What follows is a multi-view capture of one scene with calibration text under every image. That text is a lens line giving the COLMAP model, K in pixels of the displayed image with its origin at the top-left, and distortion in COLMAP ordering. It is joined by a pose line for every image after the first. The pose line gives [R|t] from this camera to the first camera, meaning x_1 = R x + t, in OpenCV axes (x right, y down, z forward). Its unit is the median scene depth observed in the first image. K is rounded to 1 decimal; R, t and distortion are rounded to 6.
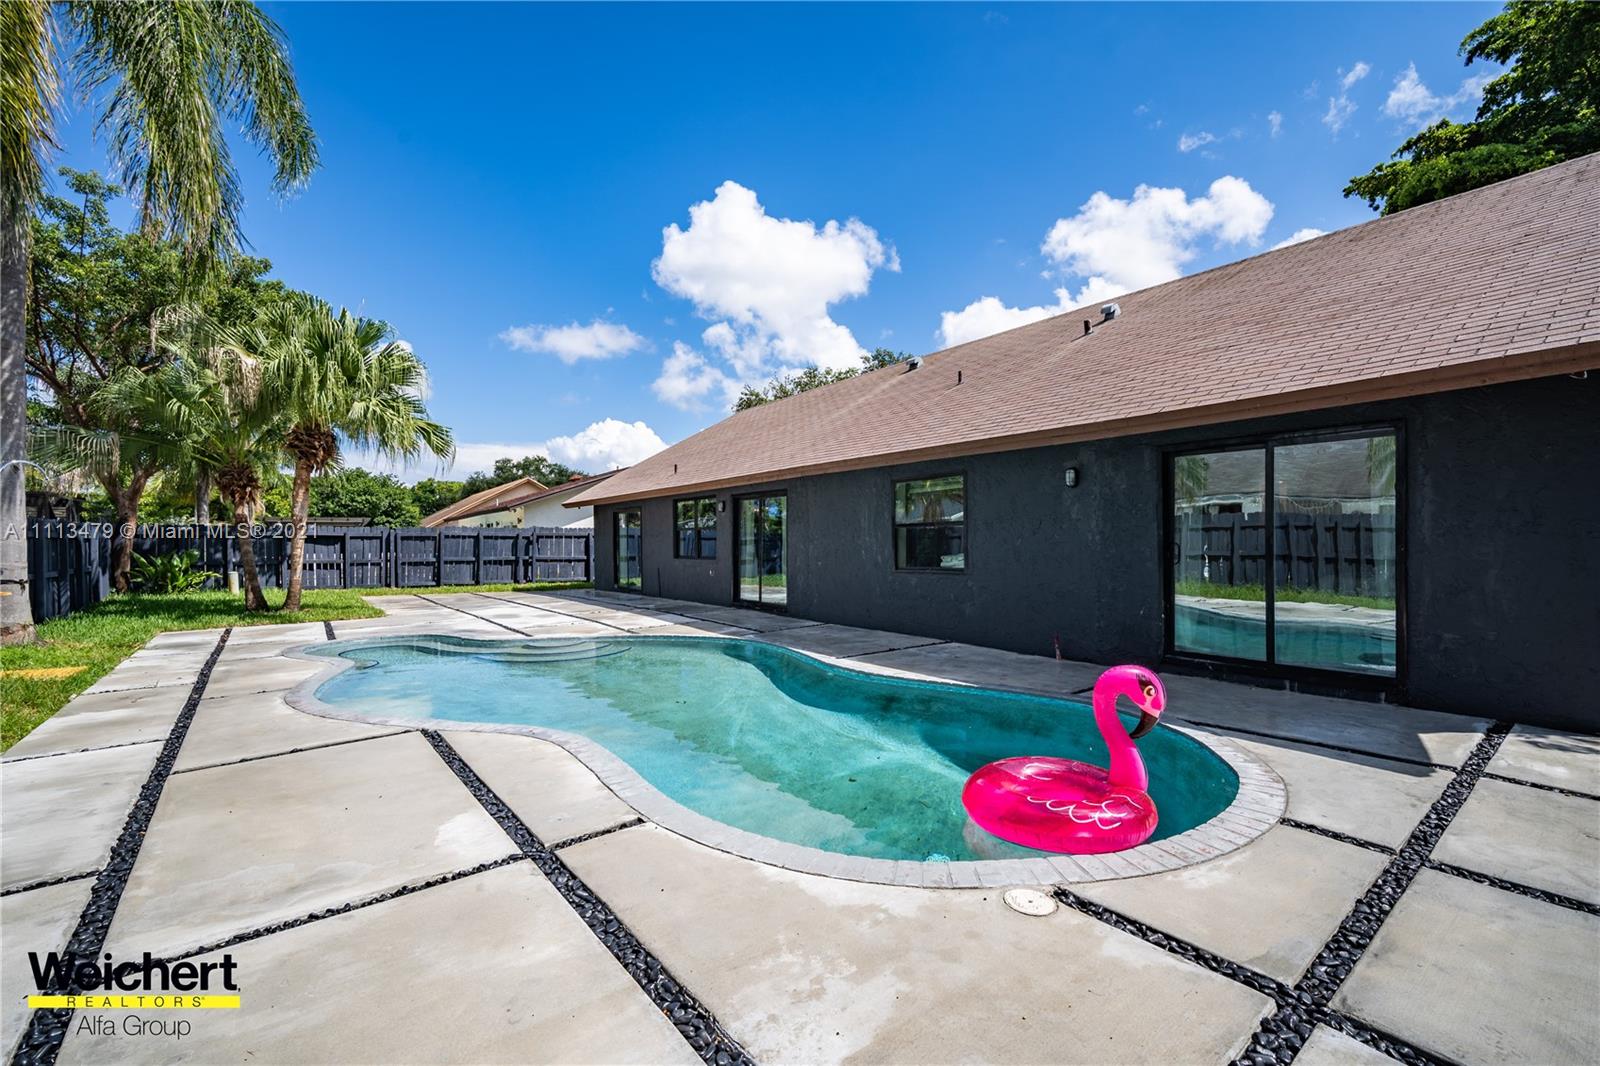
lens RADIAL K [[701.1, 0, 804.8], [0, 701.1, 537.3], [0, 0, 1]] dist [-0.014026, 0.004229]
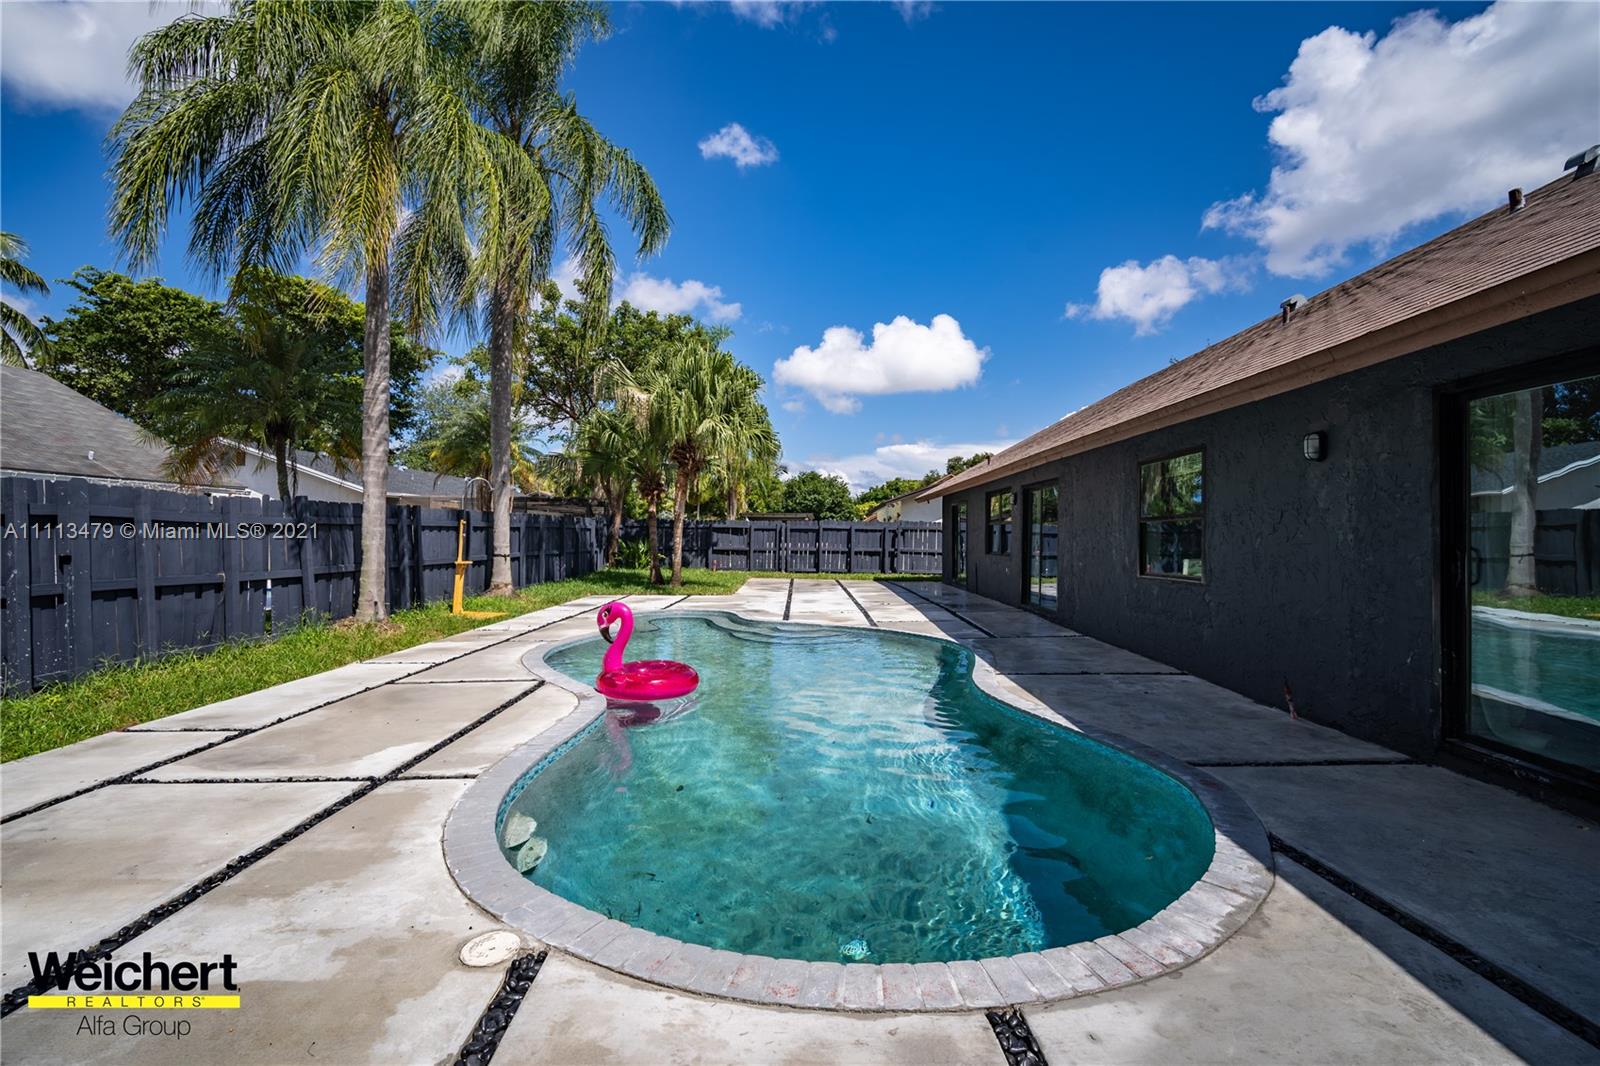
lens RADIAL K [[701.1, 0, 804.5], [0, 701.1, 533.3], [0, 0, 1]] dist [-0.014026, 0.004229]
pose [[0.801160, 0.012151, -0.598327, 0.339727], [-0.010928, 0.999924, 0.005675, -0.001264], [0.598350, 0.001992, 0.801232, 0.158670]]
